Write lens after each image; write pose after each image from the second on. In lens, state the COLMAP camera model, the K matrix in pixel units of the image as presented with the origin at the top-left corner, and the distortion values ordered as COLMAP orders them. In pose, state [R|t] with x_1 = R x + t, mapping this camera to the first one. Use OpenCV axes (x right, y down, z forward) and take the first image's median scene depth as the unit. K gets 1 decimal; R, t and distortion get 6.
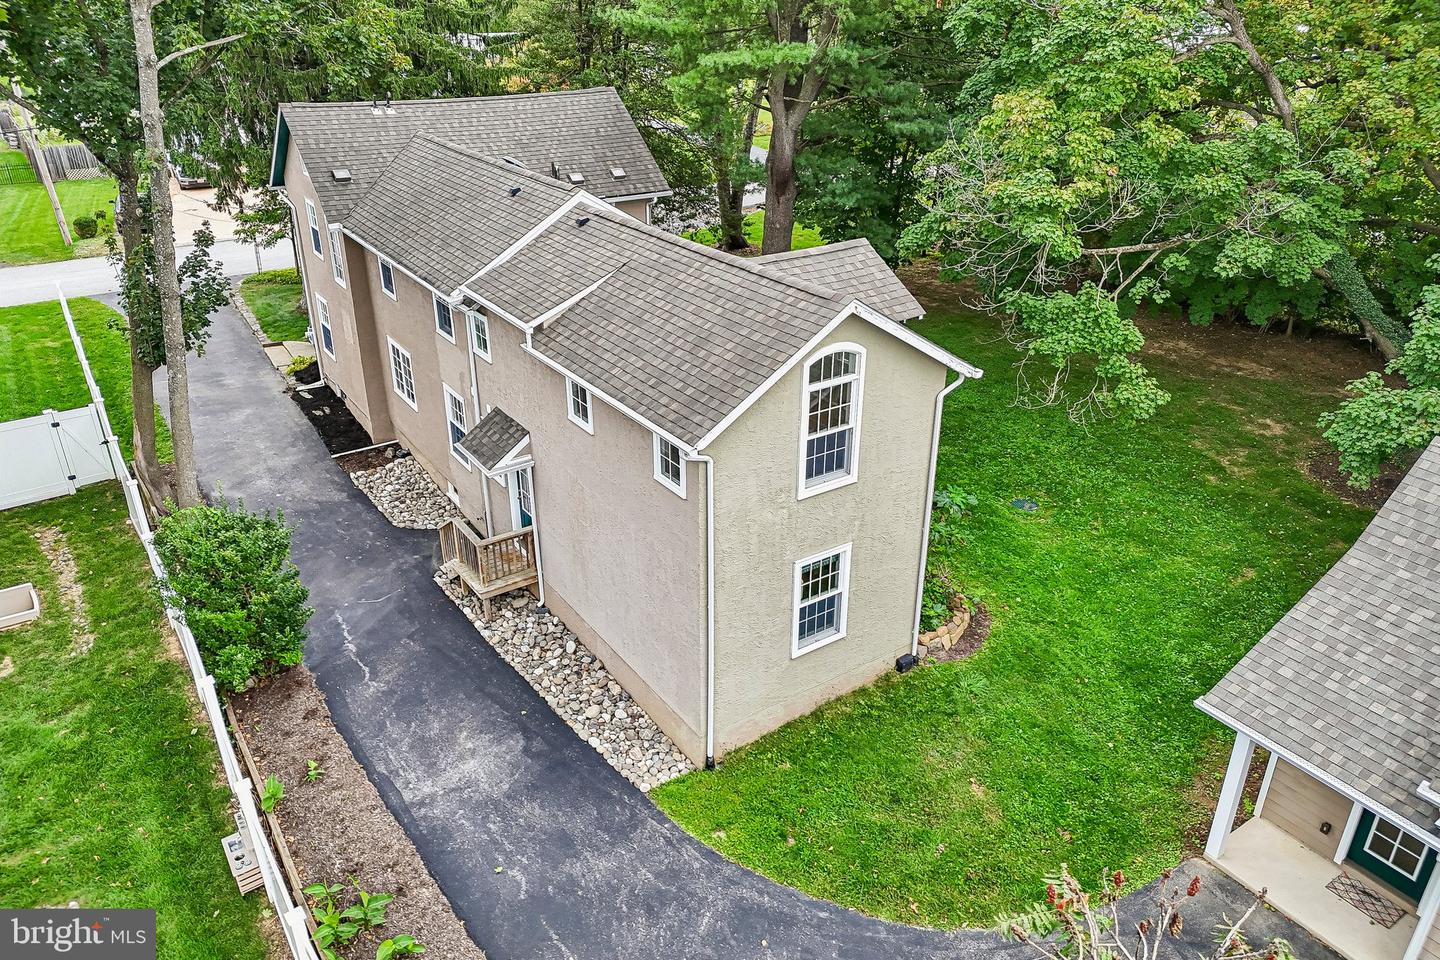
lens RADIAL K [[1021.8, 0, 722.1], [0, 1021.8, 472.8], [0, 0, 1]] dist [0.041706, -0.030408]
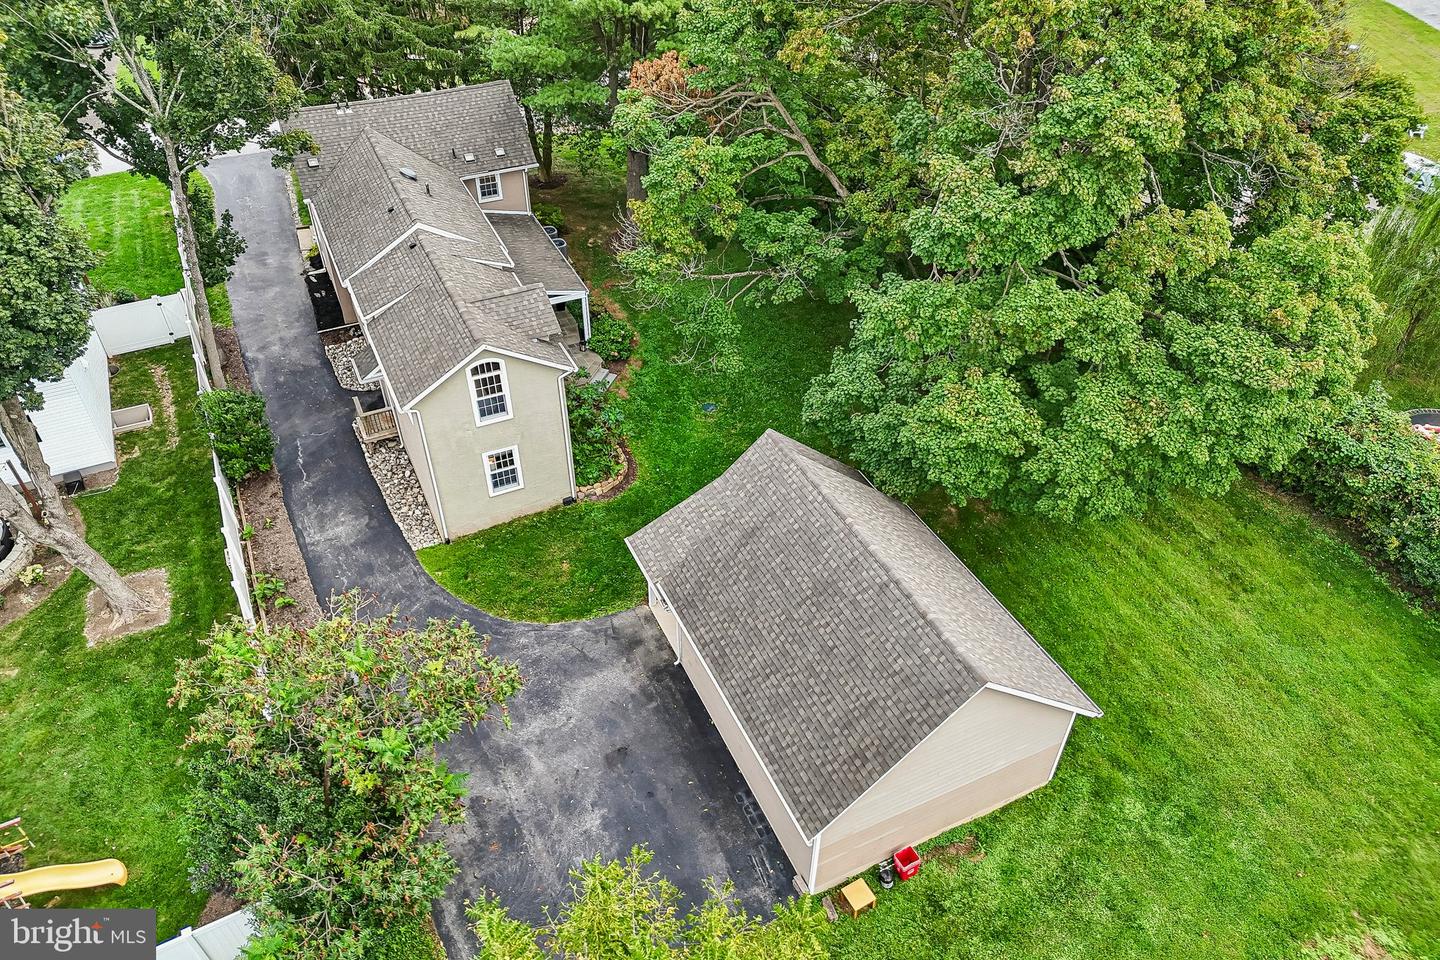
lens RADIAL K [[1021.8, 0, 720.7], [0, 1021.8, 485.1], [0, 0, 1]] dist [0.041706, -0.030408]
pose [[0.988244, 0.104767, -0.111346, 0.697009], [-0.073702, 0.964545, 0.253420, -0.364456], [0.133948, -0.242234, 0.960927, -0.830622]]
